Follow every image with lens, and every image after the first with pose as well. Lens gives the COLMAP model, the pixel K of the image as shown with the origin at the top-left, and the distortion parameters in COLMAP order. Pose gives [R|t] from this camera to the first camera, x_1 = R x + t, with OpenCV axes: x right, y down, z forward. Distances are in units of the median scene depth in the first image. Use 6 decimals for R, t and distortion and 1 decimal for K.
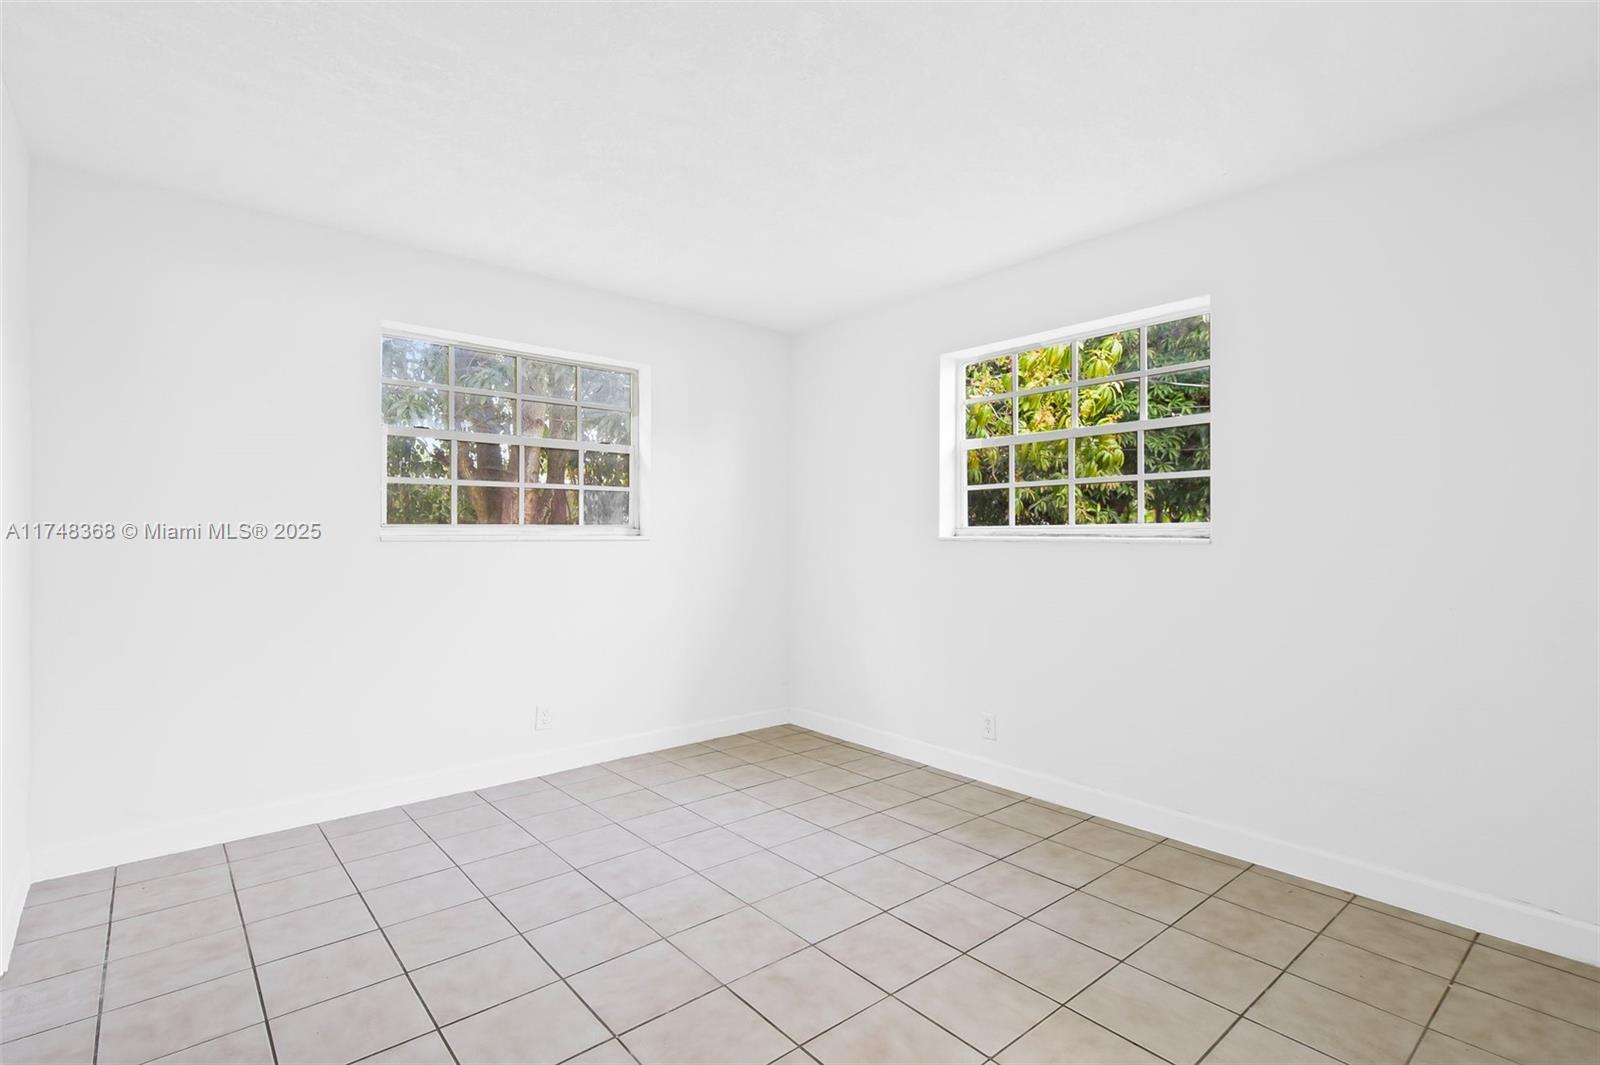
lens RADIAL K [[767.9, 0, 800.0], [0, 767.9, 532.5], [0, 0, 1]] dist [0.033165, -0.000093]
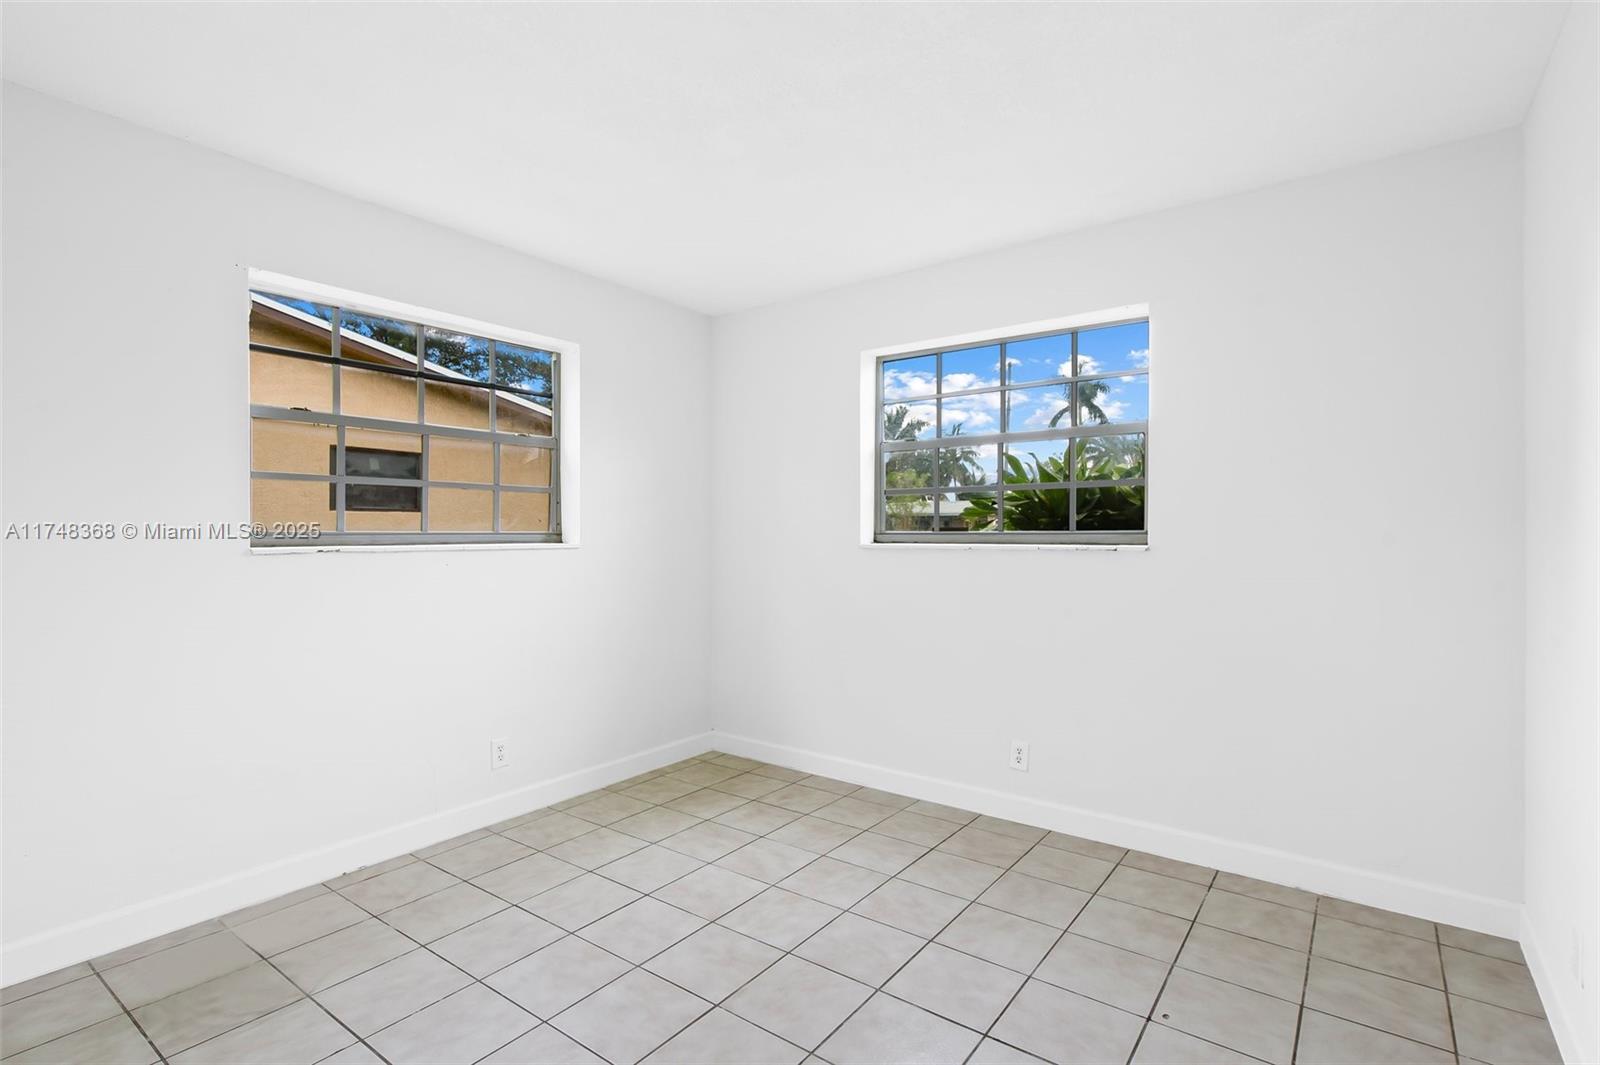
lens RADIAL K [[764.1, 0, 801.9], [0, 764.1, 537.8], [0, 0, 1]] dist [0.015614, -0.000750]
pose [[0.975894, 0.001954, 0.218238, -0.127637], [-0.002445, 0.999995, 0.001979, -0.001739], [-0.218233, -0.002465, 0.975894, 0.124280]]
